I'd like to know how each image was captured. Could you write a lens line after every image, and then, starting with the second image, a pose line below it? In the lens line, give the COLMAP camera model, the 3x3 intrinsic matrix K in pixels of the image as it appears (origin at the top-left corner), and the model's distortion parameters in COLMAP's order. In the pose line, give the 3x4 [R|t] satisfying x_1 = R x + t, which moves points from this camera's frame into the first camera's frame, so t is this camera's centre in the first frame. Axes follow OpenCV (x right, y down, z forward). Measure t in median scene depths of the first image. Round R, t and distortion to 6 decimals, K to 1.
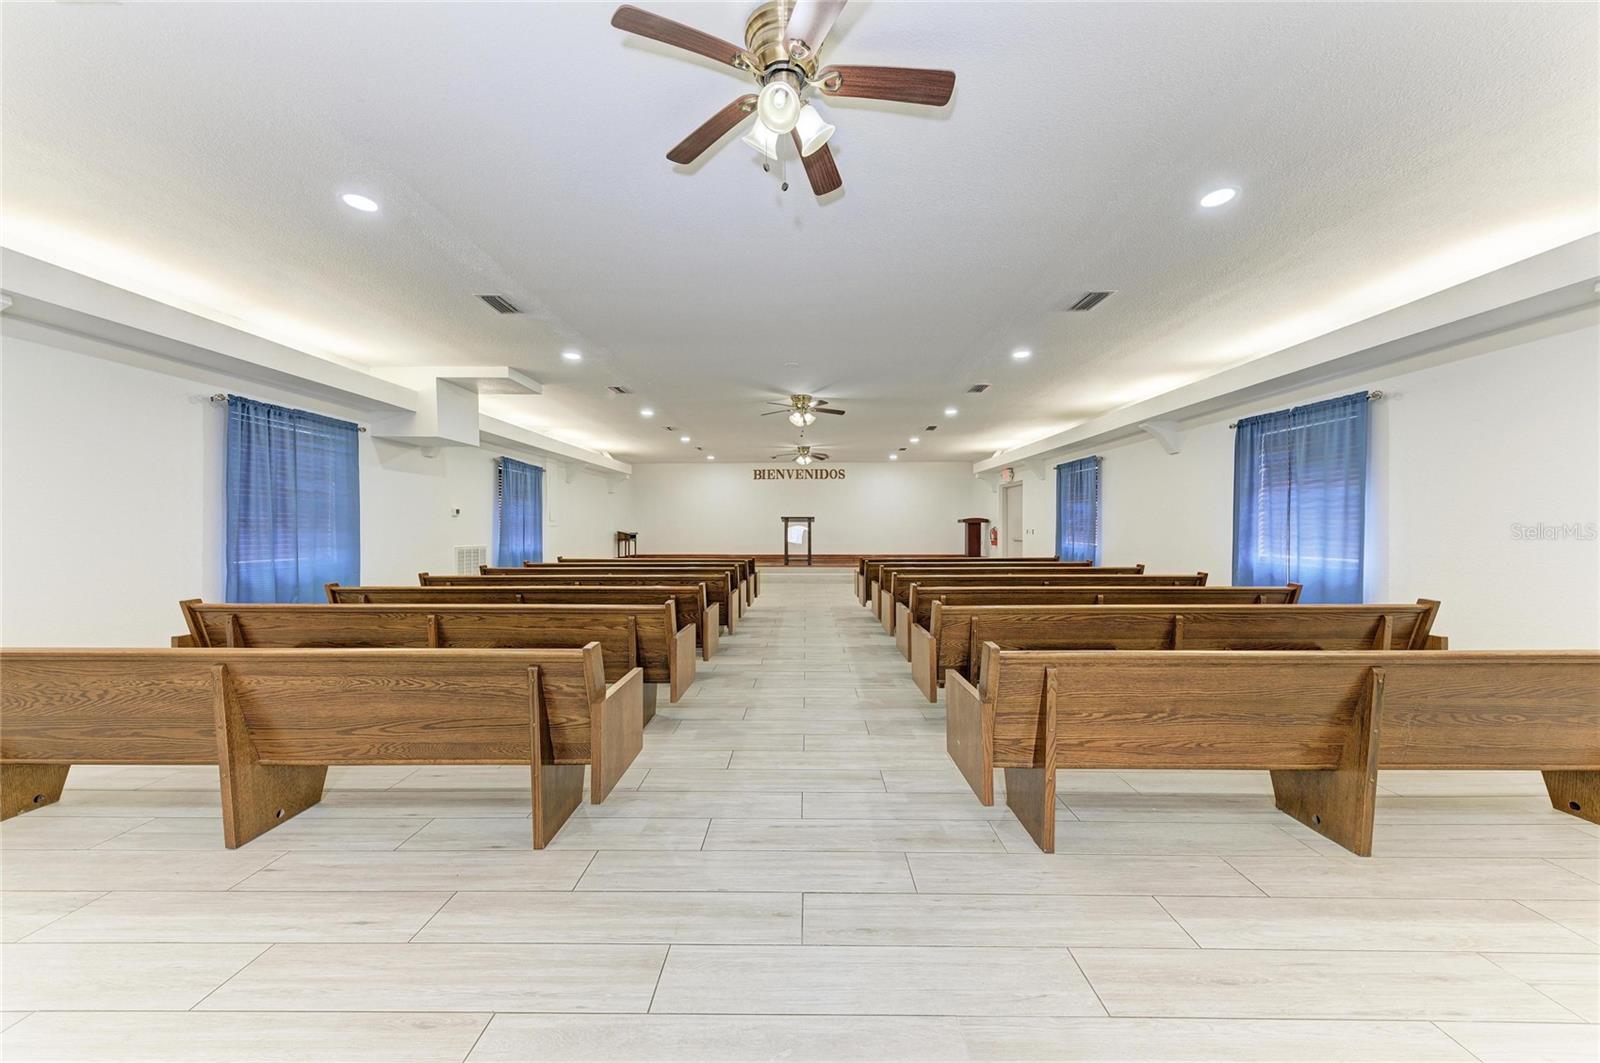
lens RADIAL K [[541.9, 0, 801.2], [0, 541.9, 525.7], [0, 0, 1]] dist [0.018237, -0.004334]
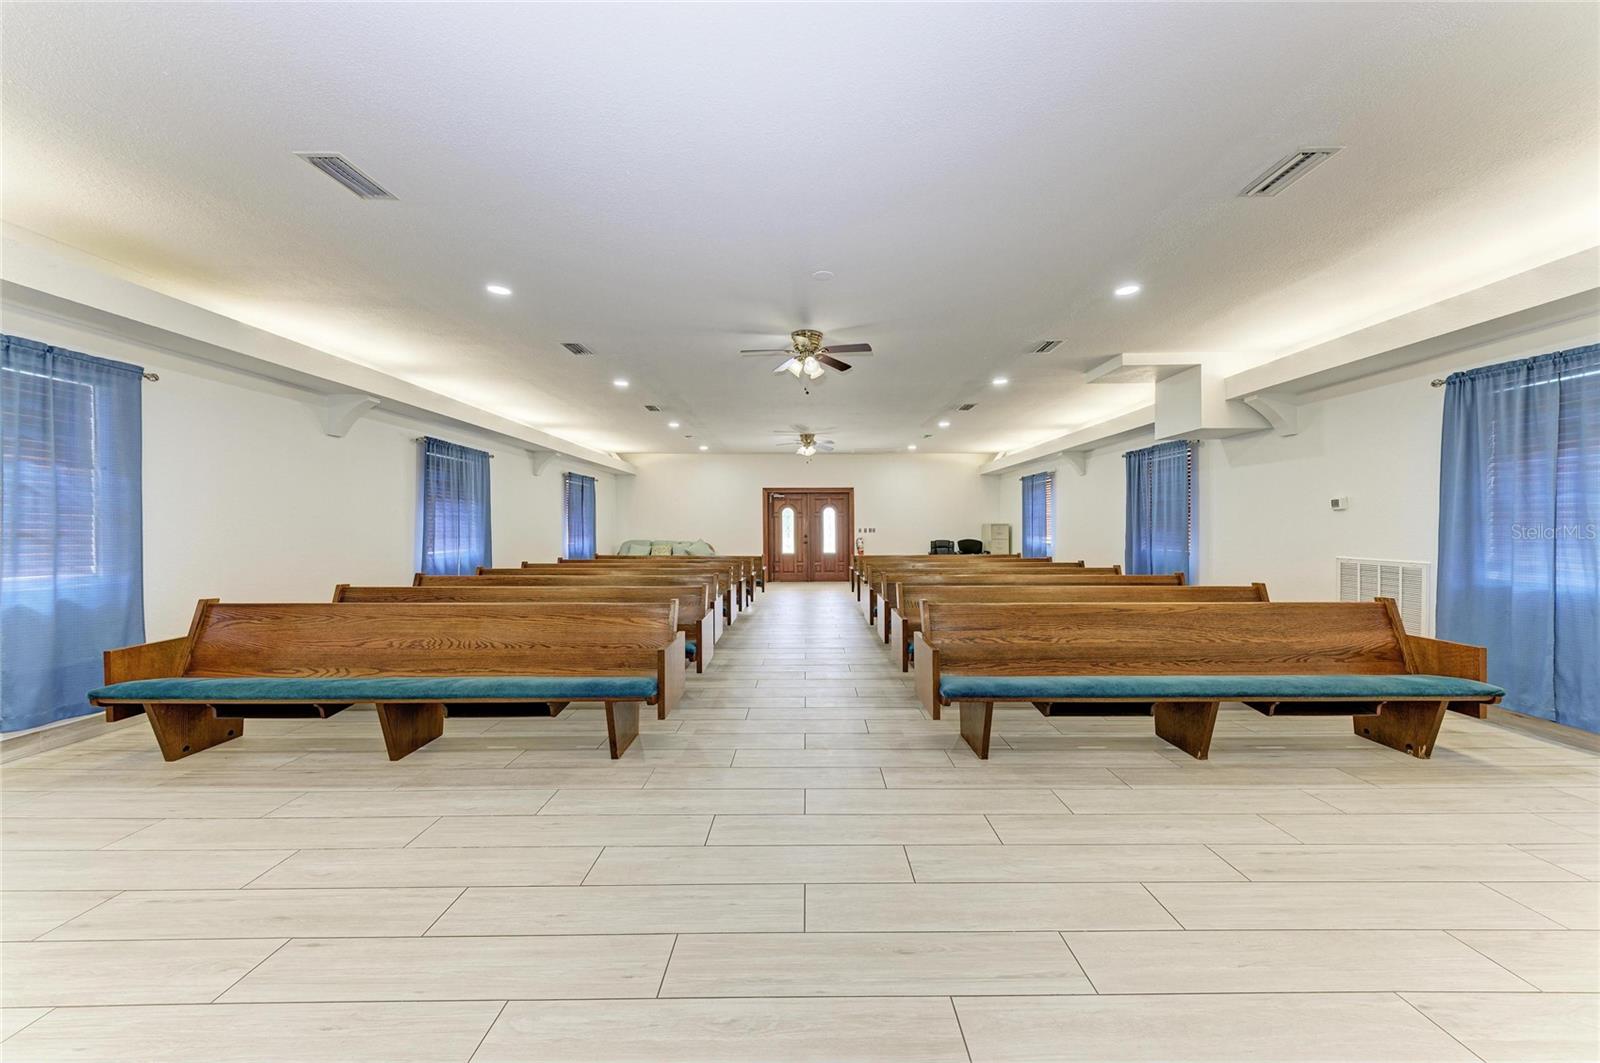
lens RADIAL K [[541.9, 0, 807.6], [0, 541.9, 532.9], [0, 0, 1]] dist [0.018237, -0.004334]
pose [[-0.999910, 0.003450, -0.013002, 0.014492], [0.003336, 0.999956, 0.008775, 0.001361], [0.013032, 0.008730, -0.999877, 1.885223]]
